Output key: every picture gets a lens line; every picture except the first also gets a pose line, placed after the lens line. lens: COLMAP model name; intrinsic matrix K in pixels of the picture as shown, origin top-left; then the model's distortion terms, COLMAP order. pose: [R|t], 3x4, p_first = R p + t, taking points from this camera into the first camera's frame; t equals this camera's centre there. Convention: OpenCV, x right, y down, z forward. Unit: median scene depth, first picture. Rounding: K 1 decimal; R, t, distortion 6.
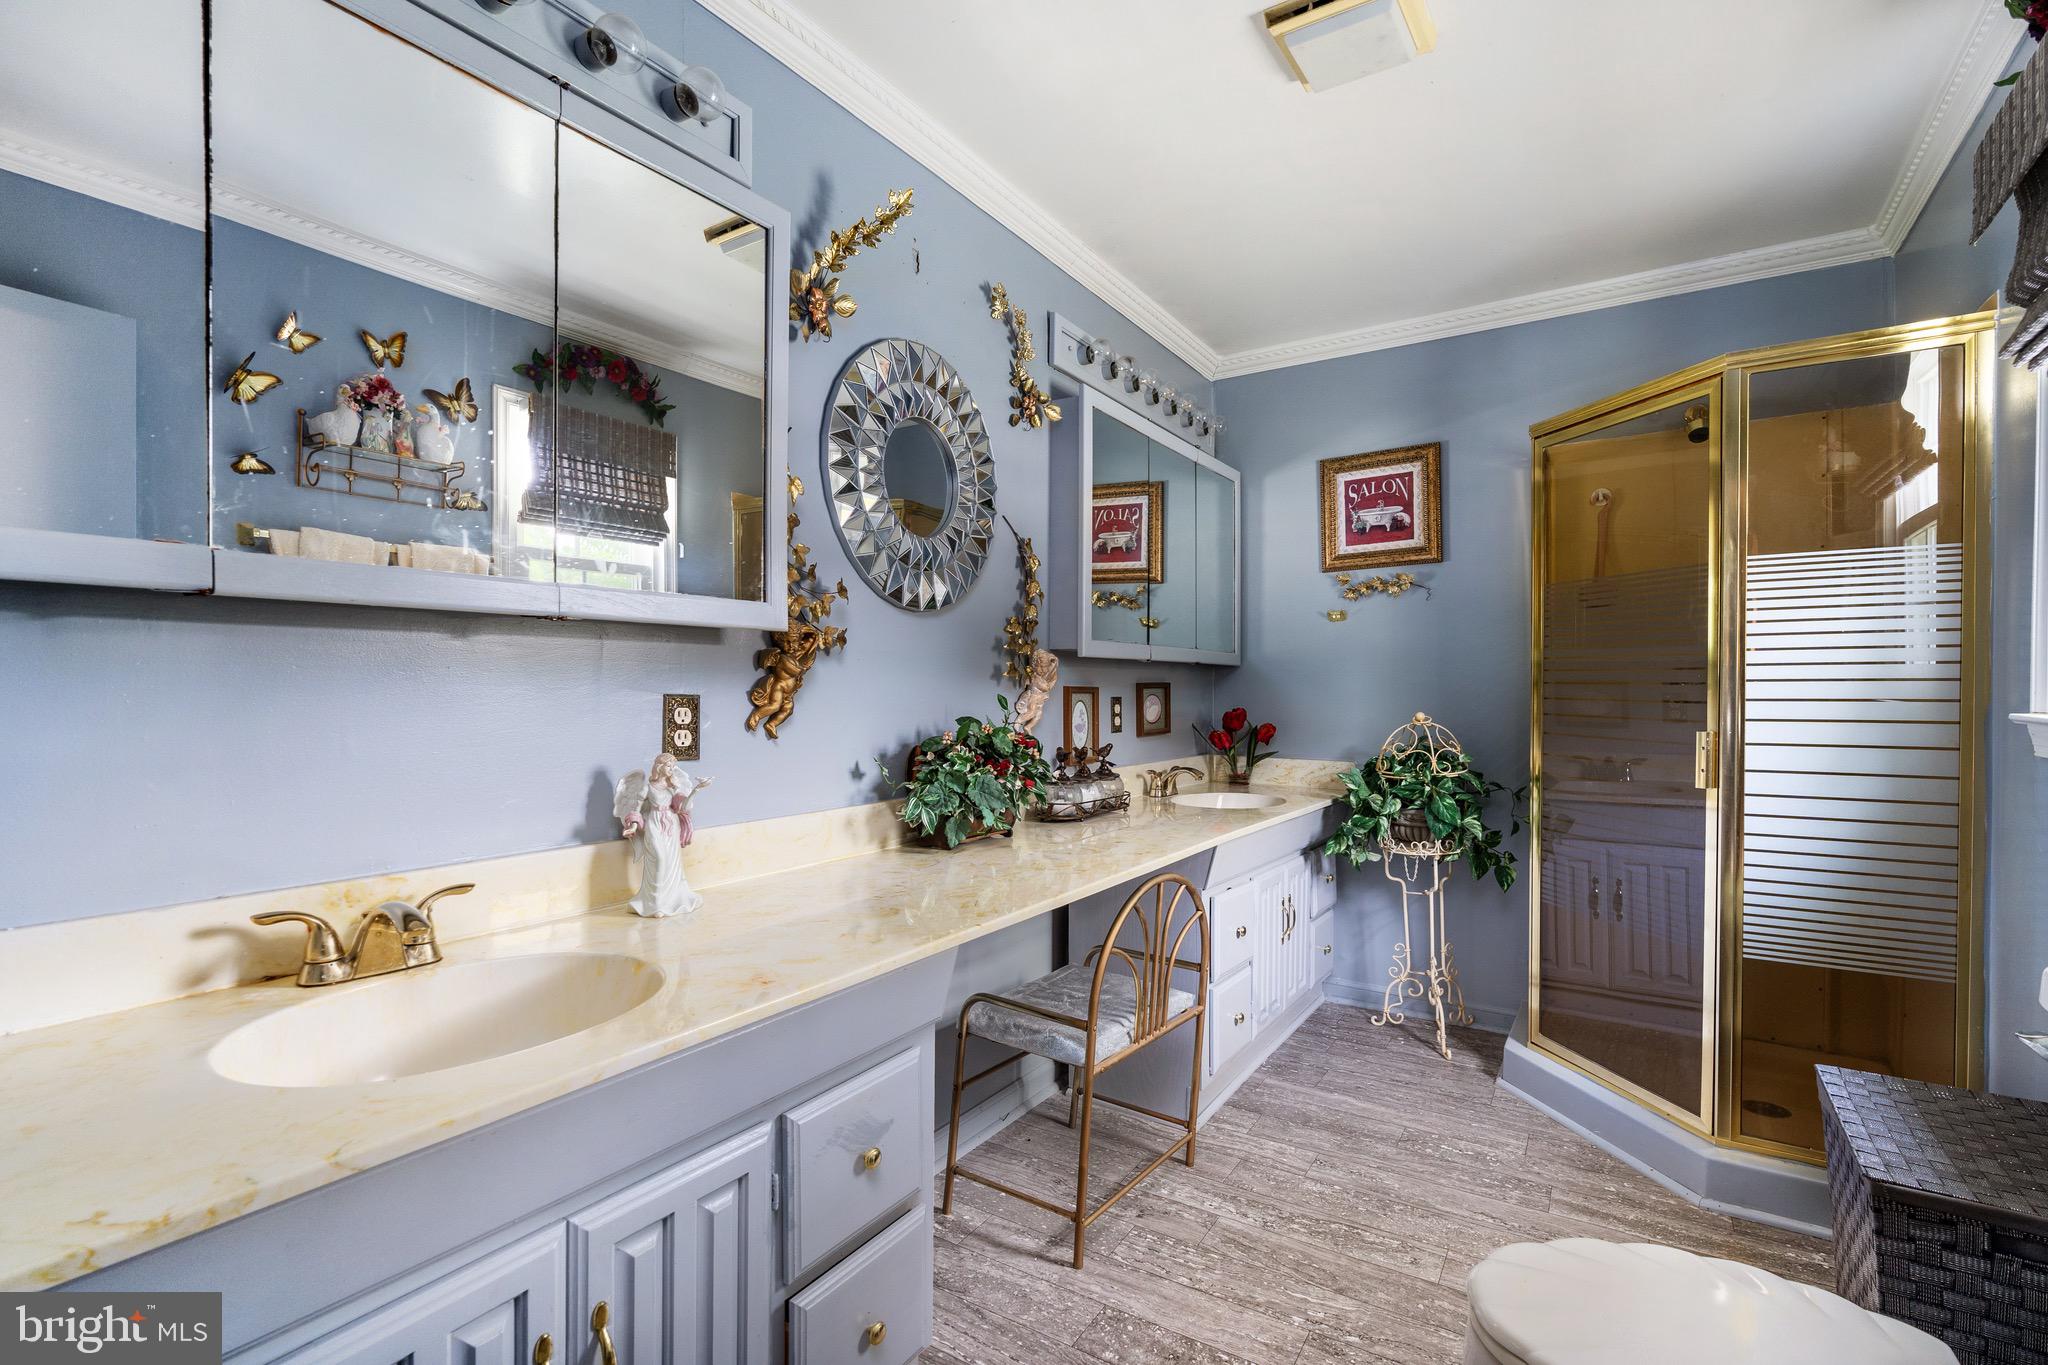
lens RADIAL K [[929.9, 0, 1022.5], [0, 929.9, 688.2], [0, 0, 1]] dist [-0.007981, 0.002250]
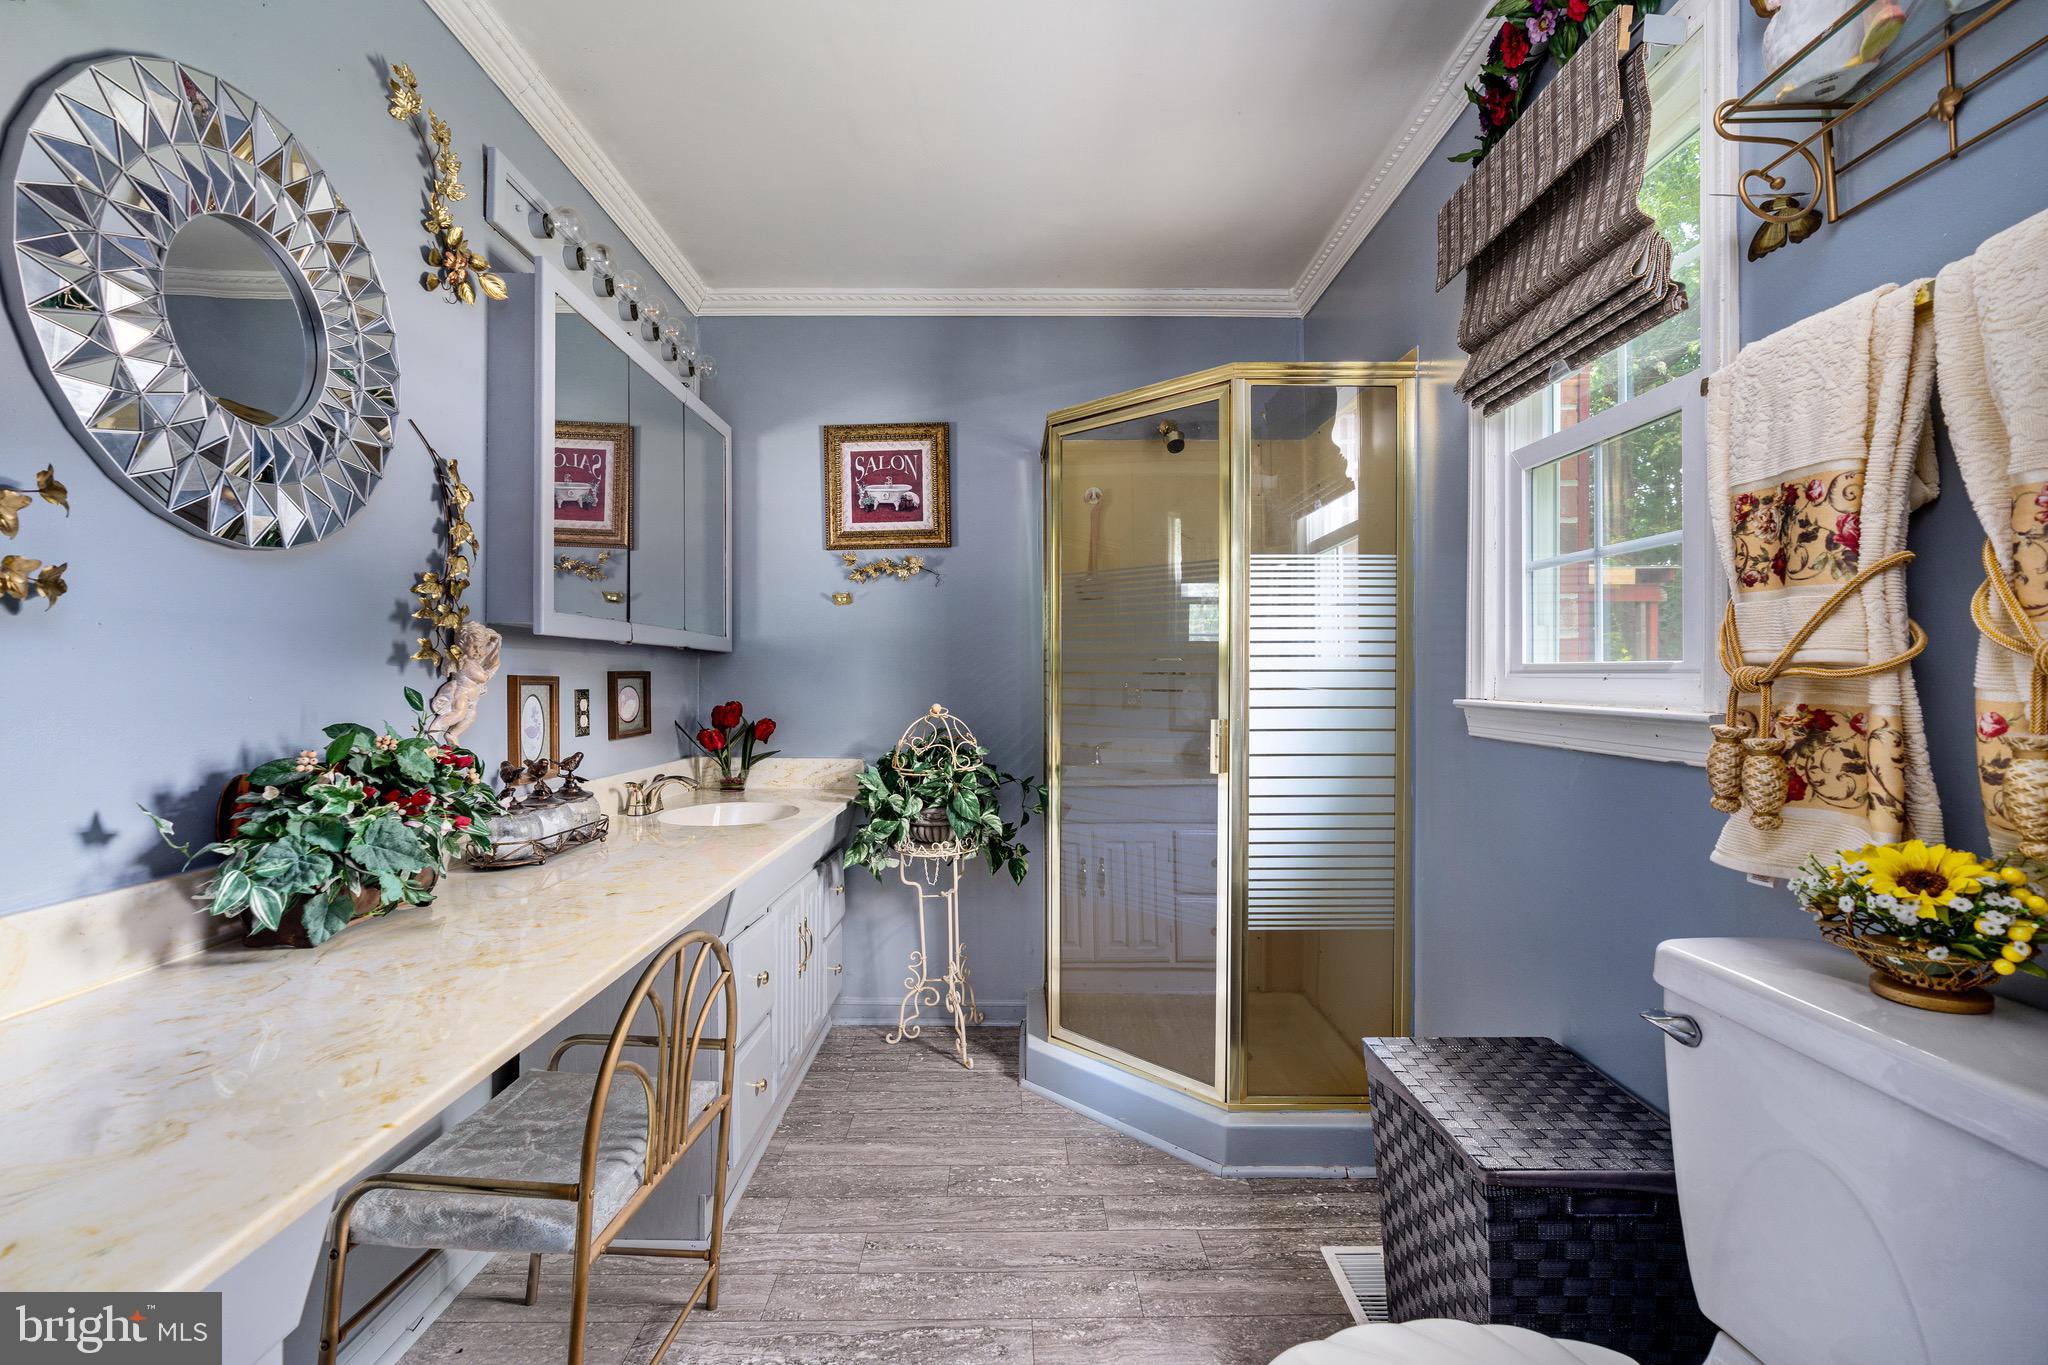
lens RADIAL K [[929.9, 0, 1033.8], [0, 929.9, 679.9], [0, 0, 1]] dist [-0.007981, 0.002250]
pose [[0.830236, -0.000652, 0.557411, -0.020409], [-0.000108, 0.999999, 0.001331, 0.000731], [-0.557412, -0.001165, 0.830235, 0.204923]]
